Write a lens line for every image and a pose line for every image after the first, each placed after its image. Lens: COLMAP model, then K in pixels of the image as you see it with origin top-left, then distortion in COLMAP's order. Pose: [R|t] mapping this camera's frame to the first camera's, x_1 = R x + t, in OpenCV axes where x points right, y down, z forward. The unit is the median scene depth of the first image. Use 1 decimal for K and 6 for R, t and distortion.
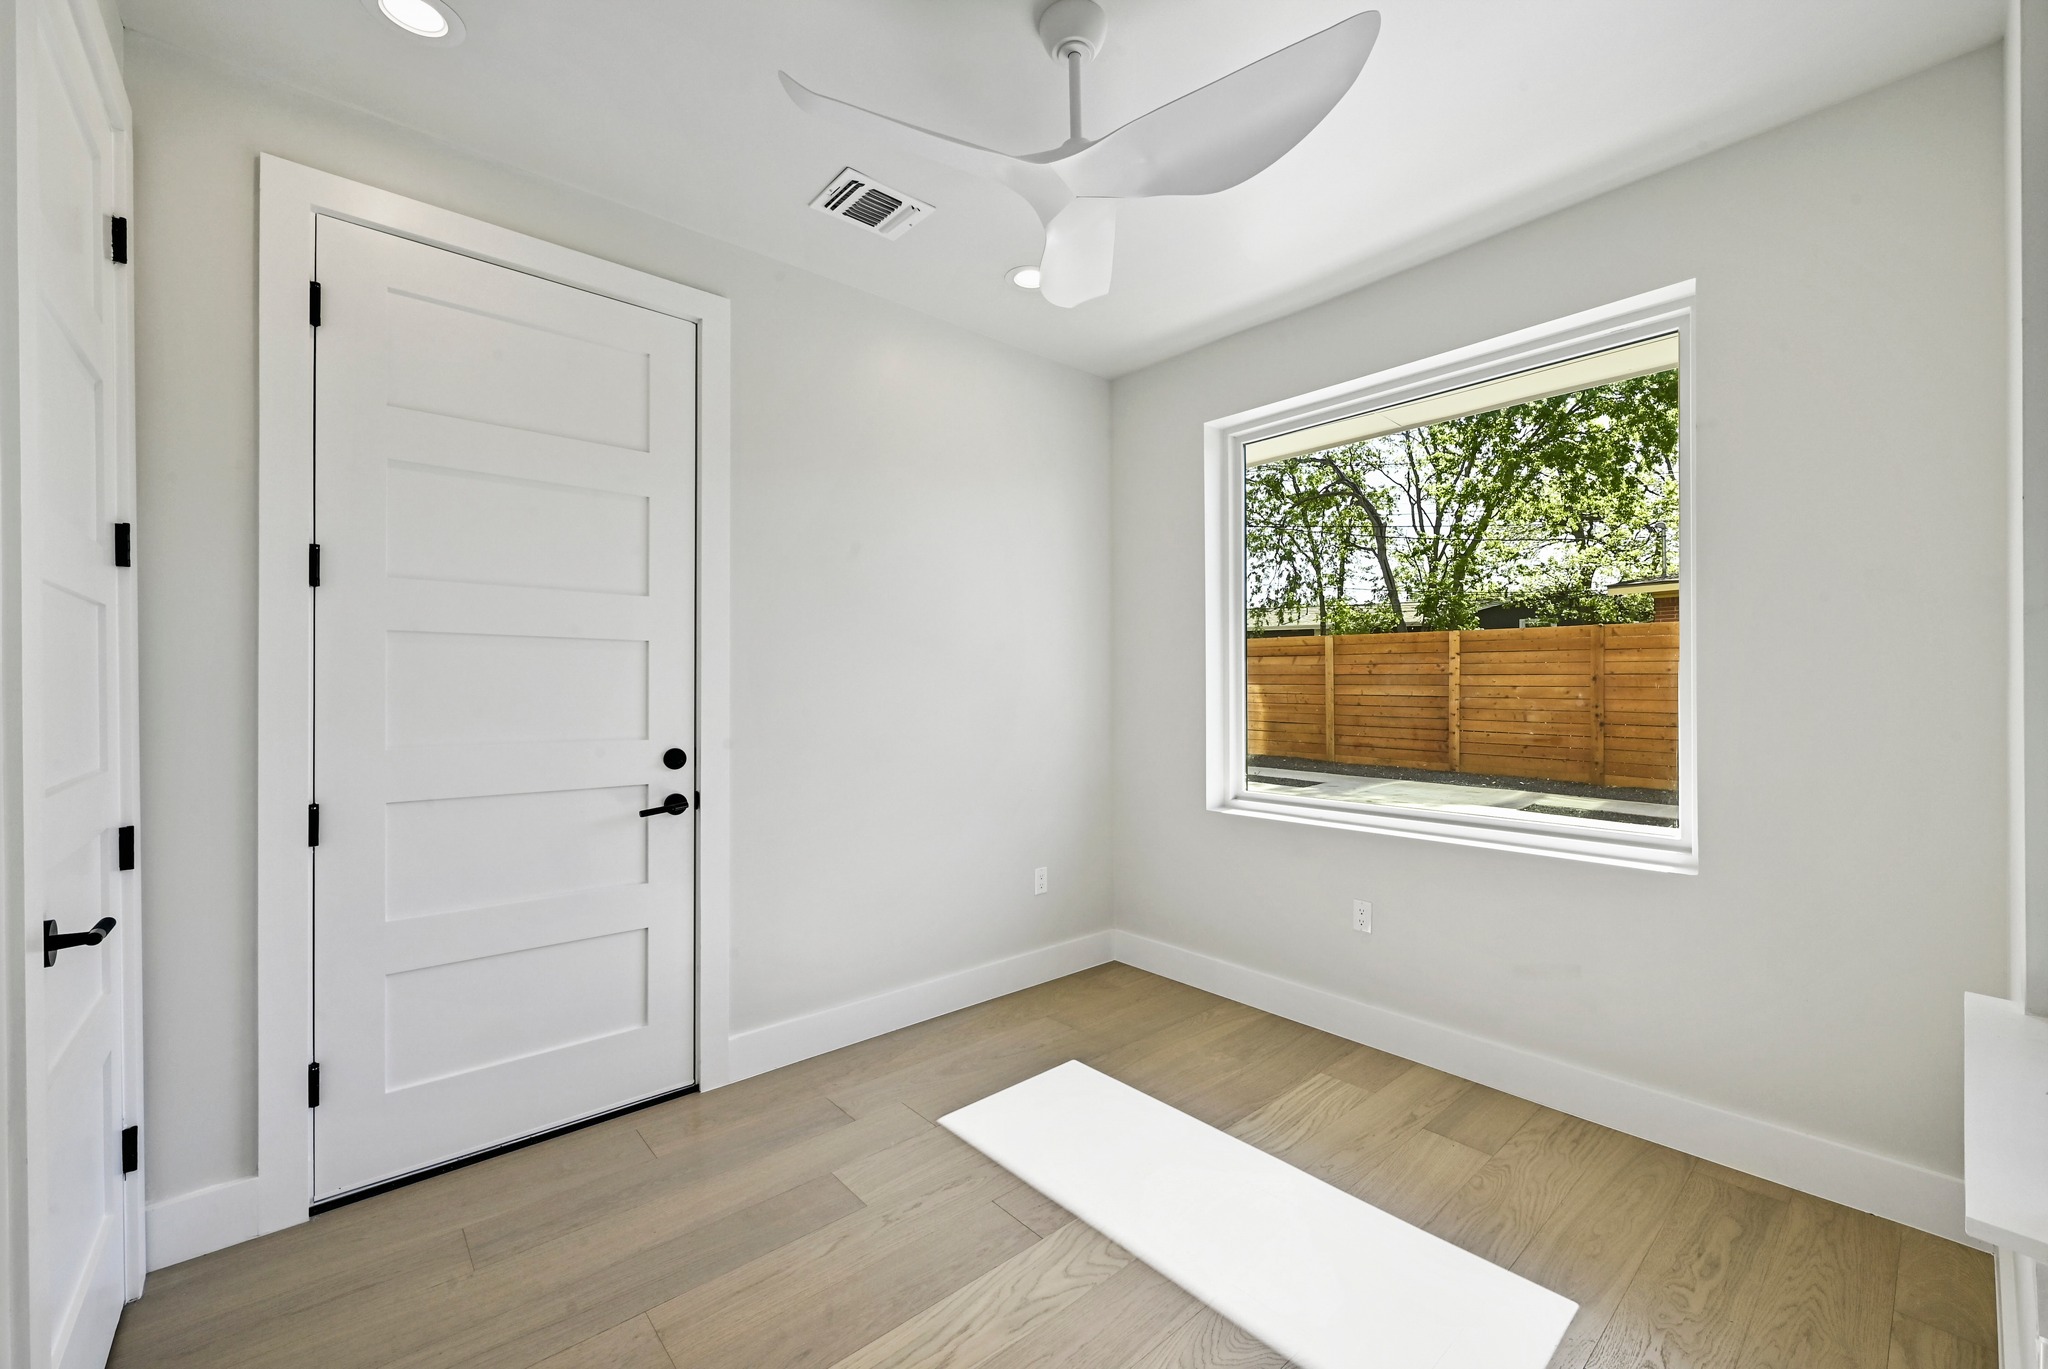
lens RADIAL K [[827.6, 0, 1020.2], [0, 827.6, 692.7], [0, 0, 1]] dist [-0.002053, -0.000303]
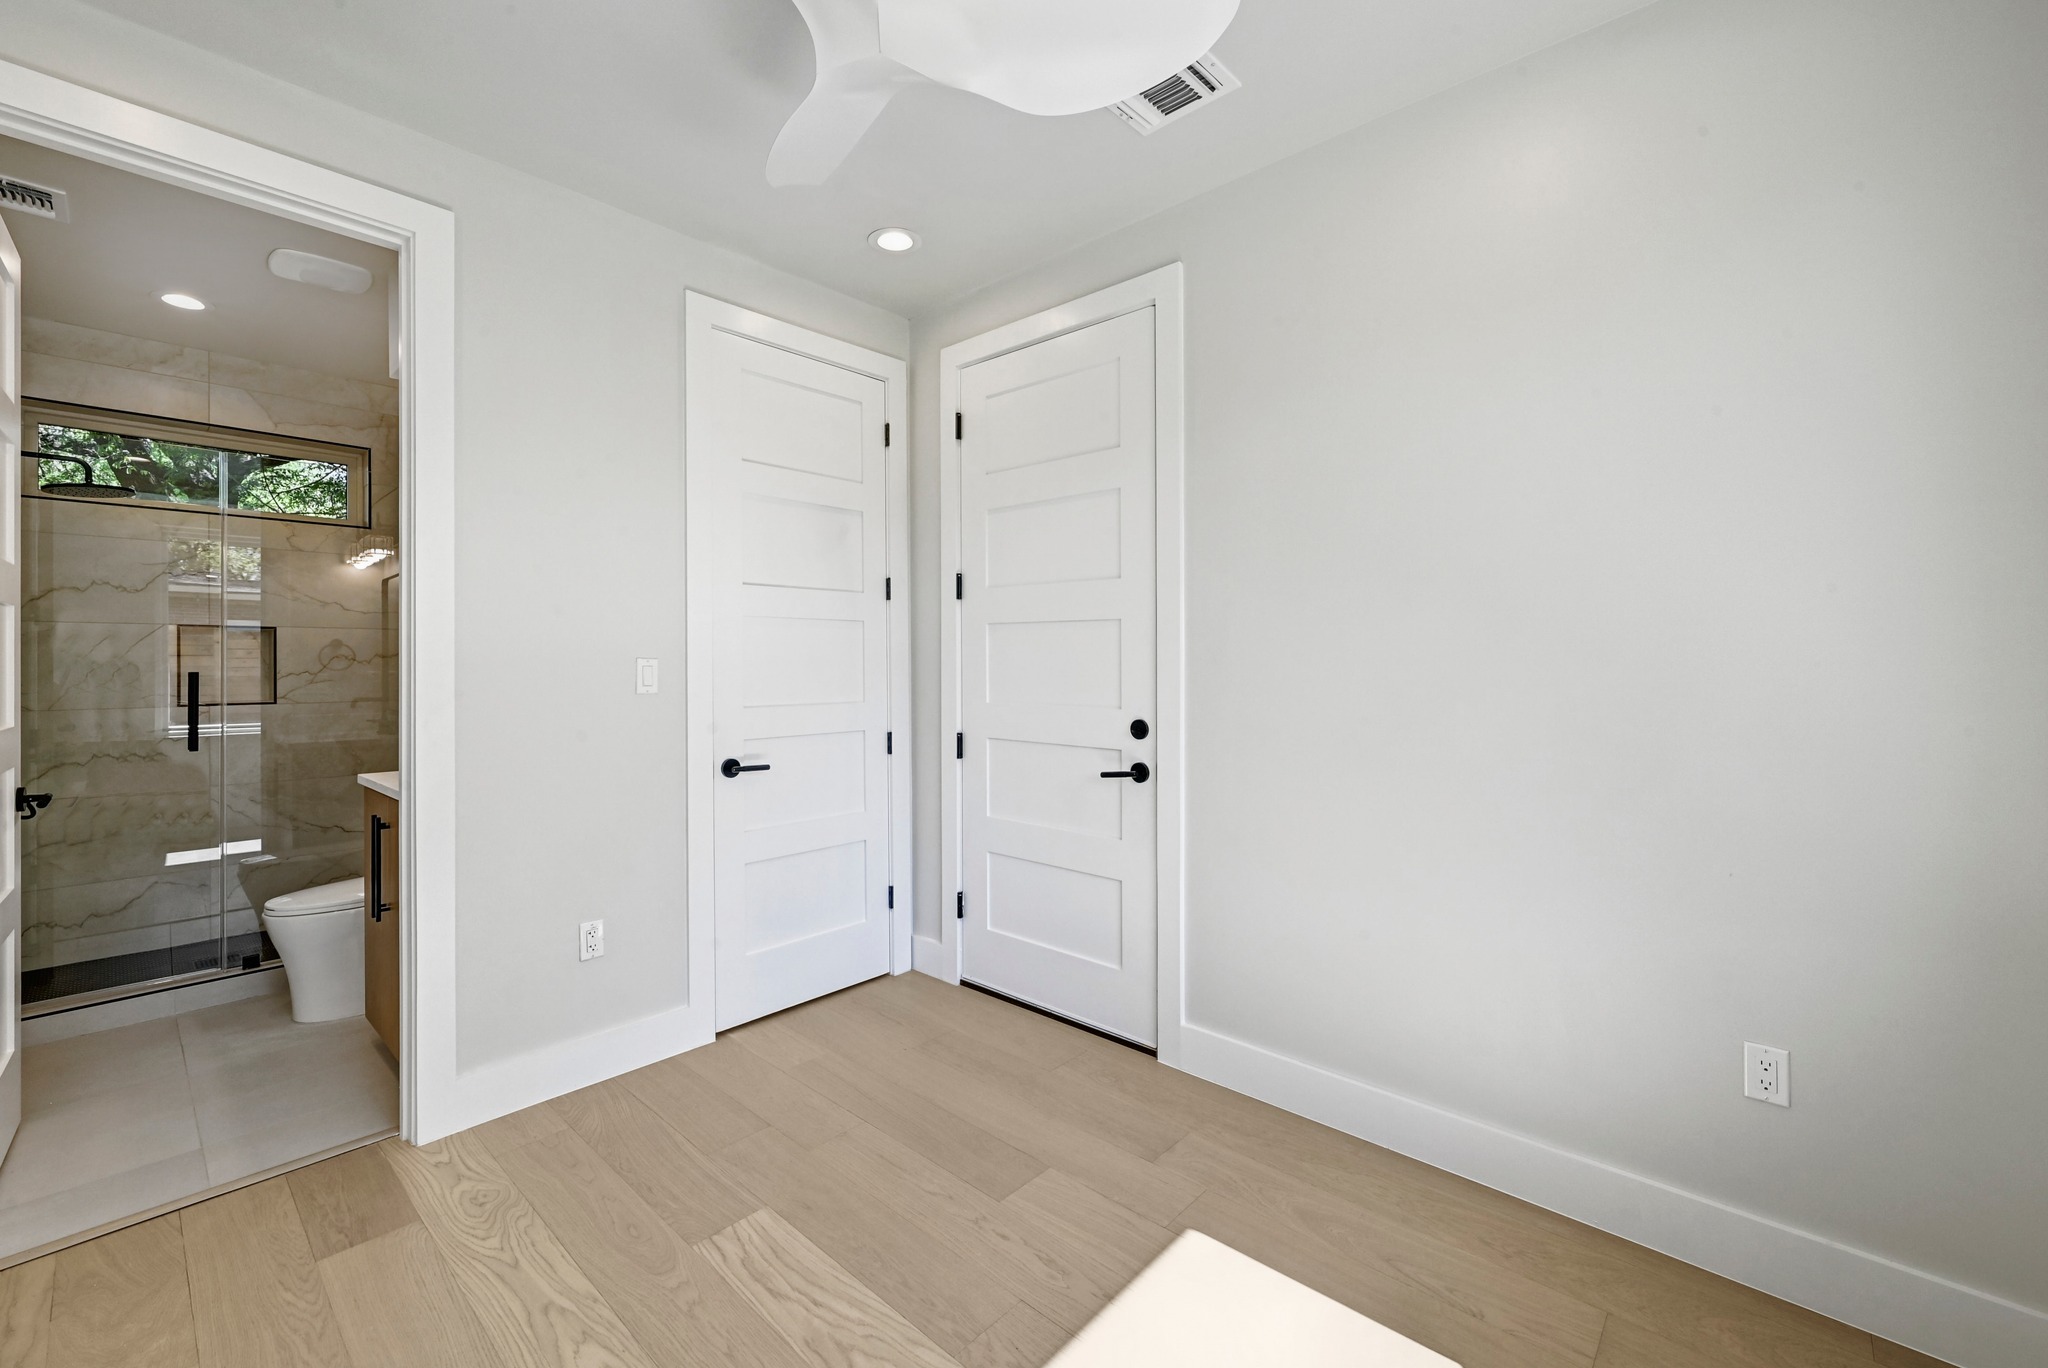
lens RADIAL K [[827.6, 0, 1013.6], [0, 827.6, 663.5], [0, 0, 1]] dist [-0.002053, -0.000303]
pose [[0.105785, 0.001134, -0.994388, 0.637827], [-0.004473, 0.999990, 0.000664, -0.003649], [0.994379, 0.004377, 0.105789, 0.756484]]
